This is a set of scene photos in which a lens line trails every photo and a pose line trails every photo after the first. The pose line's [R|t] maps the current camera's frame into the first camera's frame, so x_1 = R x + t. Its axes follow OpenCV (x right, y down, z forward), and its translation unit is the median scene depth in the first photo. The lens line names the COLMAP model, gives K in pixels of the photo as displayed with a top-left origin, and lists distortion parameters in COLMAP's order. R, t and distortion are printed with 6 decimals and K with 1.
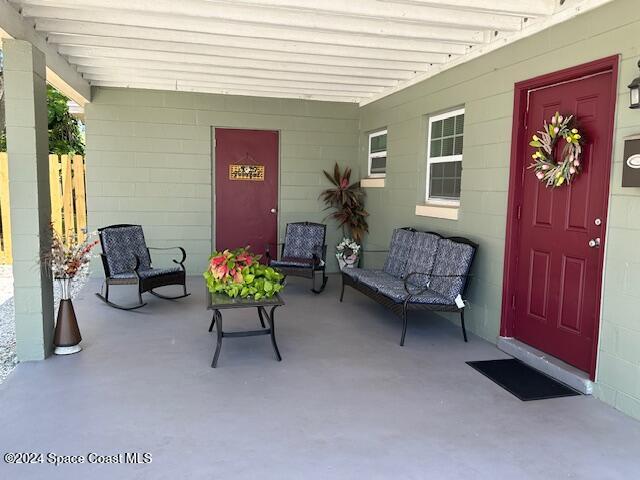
lens RADIAL K [[456.2, 0, 320.0], [0, 456.2, 240.0], [0, 0, 1]] dist [0.004888, -0.000105]
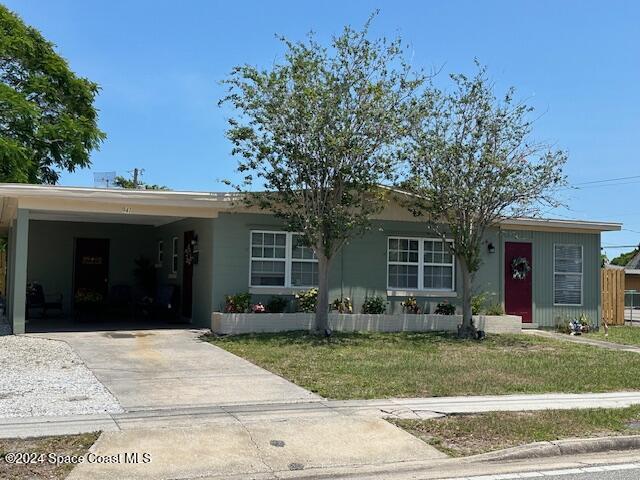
lens RADIAL K [[803.7, 0, 320.0], [0, 803.7, 240.0], [0, 0, 1]] dist [0.261893, -0.667927]
pose [[0.991653, 0.008369, 0.128661, 0.364131], [0.013276, 0.985960, -0.166456, 0.368665], [-0.128247, 0.166775, 0.977619, -2.597631]]
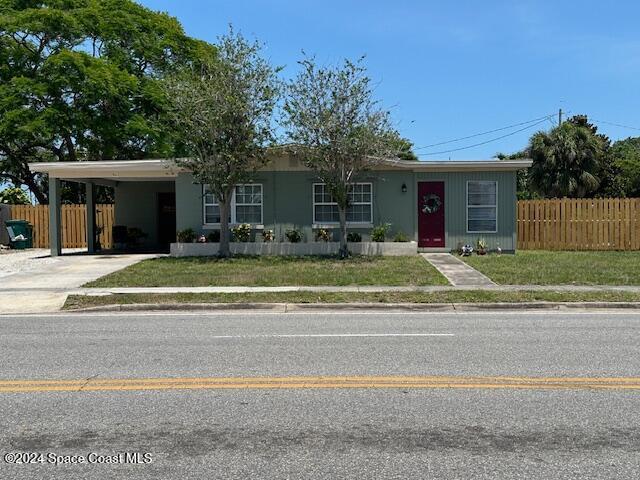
lens RADIAL K [[803.7, 0, 320.0], [0, 803.7, 240.0], [0, 0, 1]] dist [0.261893, -0.667927]
pose [[0.949198, -0.018172, -0.314153, 2.234926], [-0.012937, 0.995234, -0.096656, 0.507246], [0.314413, 0.095809, 0.944439, -3.323462]]
